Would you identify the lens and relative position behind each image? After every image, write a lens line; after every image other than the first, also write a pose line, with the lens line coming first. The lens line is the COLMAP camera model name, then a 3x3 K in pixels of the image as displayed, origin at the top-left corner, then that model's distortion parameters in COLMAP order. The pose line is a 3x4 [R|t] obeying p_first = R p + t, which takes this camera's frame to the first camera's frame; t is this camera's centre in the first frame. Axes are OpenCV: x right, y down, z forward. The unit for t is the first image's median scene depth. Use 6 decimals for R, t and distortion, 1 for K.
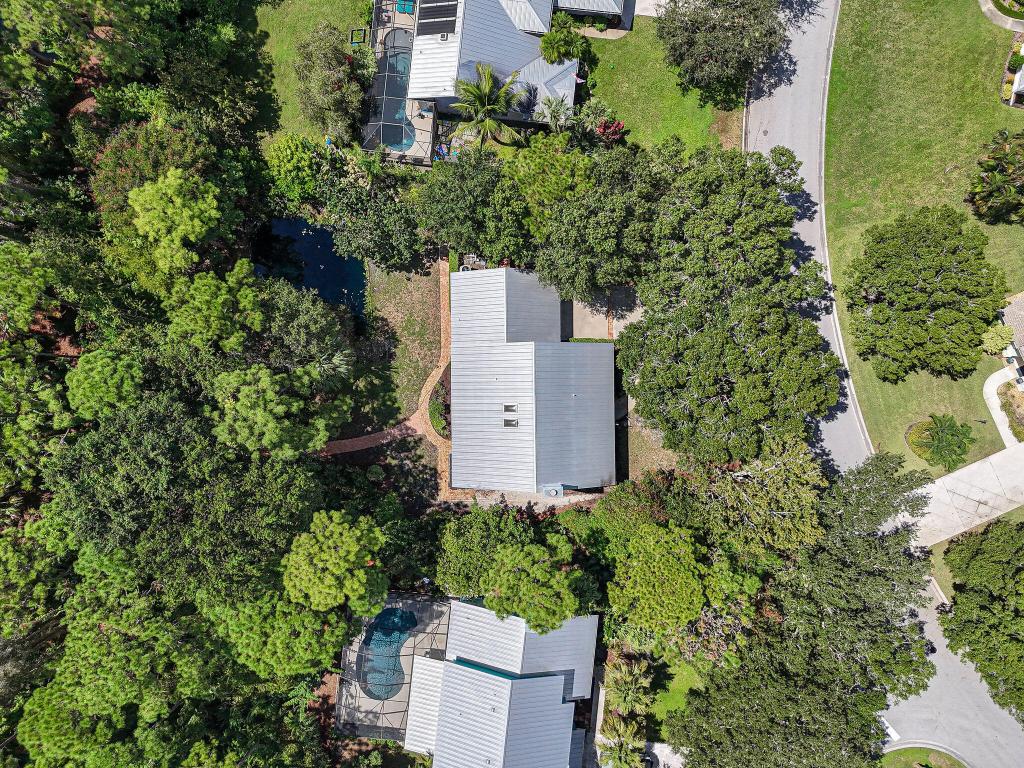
lens RADIAL K [[753.9, 0, 514.3], [0, 753.9, 378.5], [0, 0, 1]] dist [0.064285, -0.043098]
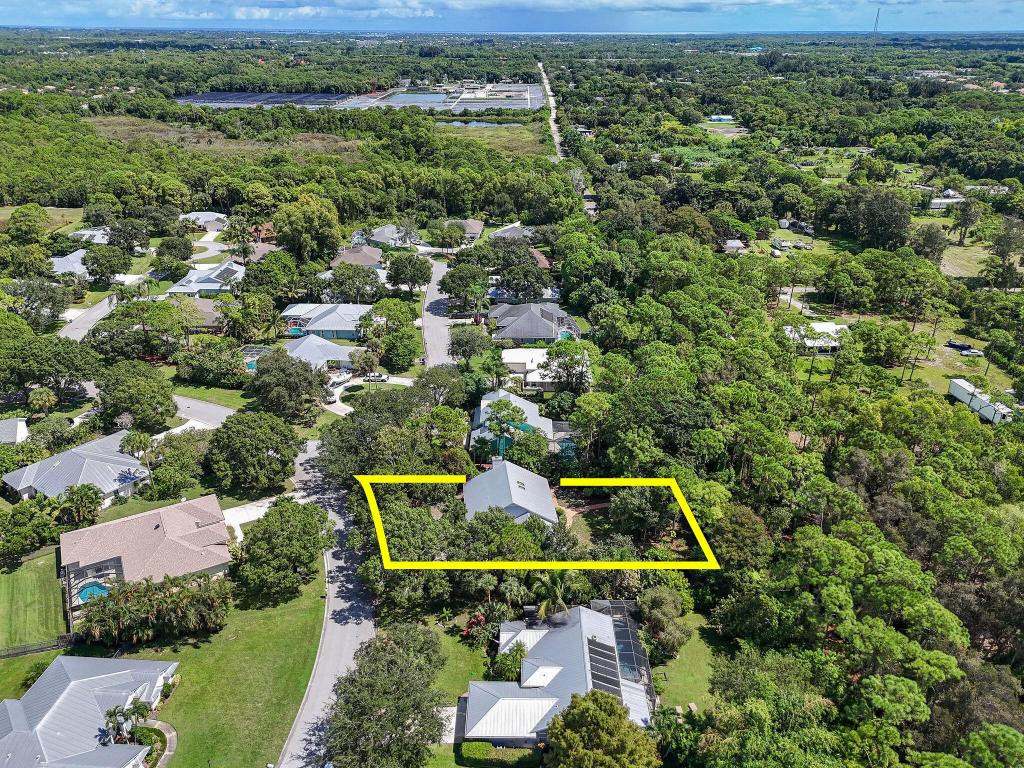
lens RADIAL K [[753.9, 0, 510.3], [0, 753.9, 384.1], [0, 0, 1]] dist [0.064285, -0.043098]
pose [[-0.995851, 0.035803, -0.083654, 0.156121], [-0.090957, -0.417864, 0.903945, -1.421572], [-0.002592, 0.907804, 0.419387, -0.035040]]
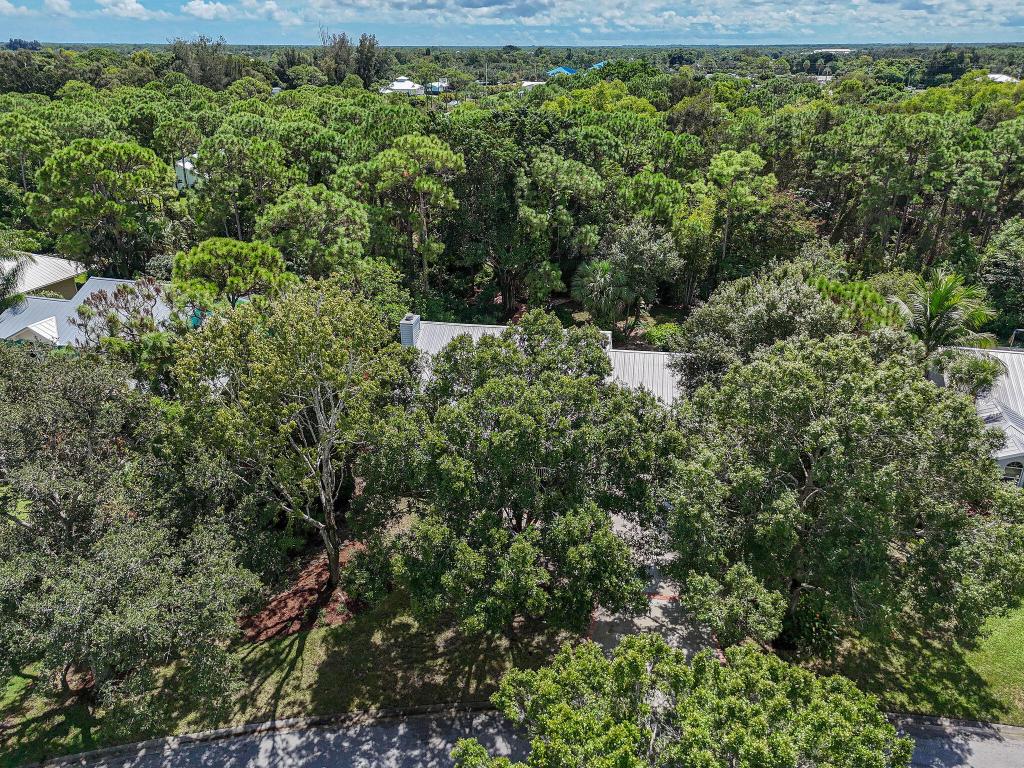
lens RADIAL K [[753.9, 0, 515.6], [0, 753.9, 389.0], [0, 0, 1]] dist [0.064285, -0.043098]
pose [[-0.169774, 0.403554, -0.899067, 0.649769], [-0.985471, -0.065022, 0.156904, -0.066726], [0.004861, 0.912643, 0.408730, 0.667853]]
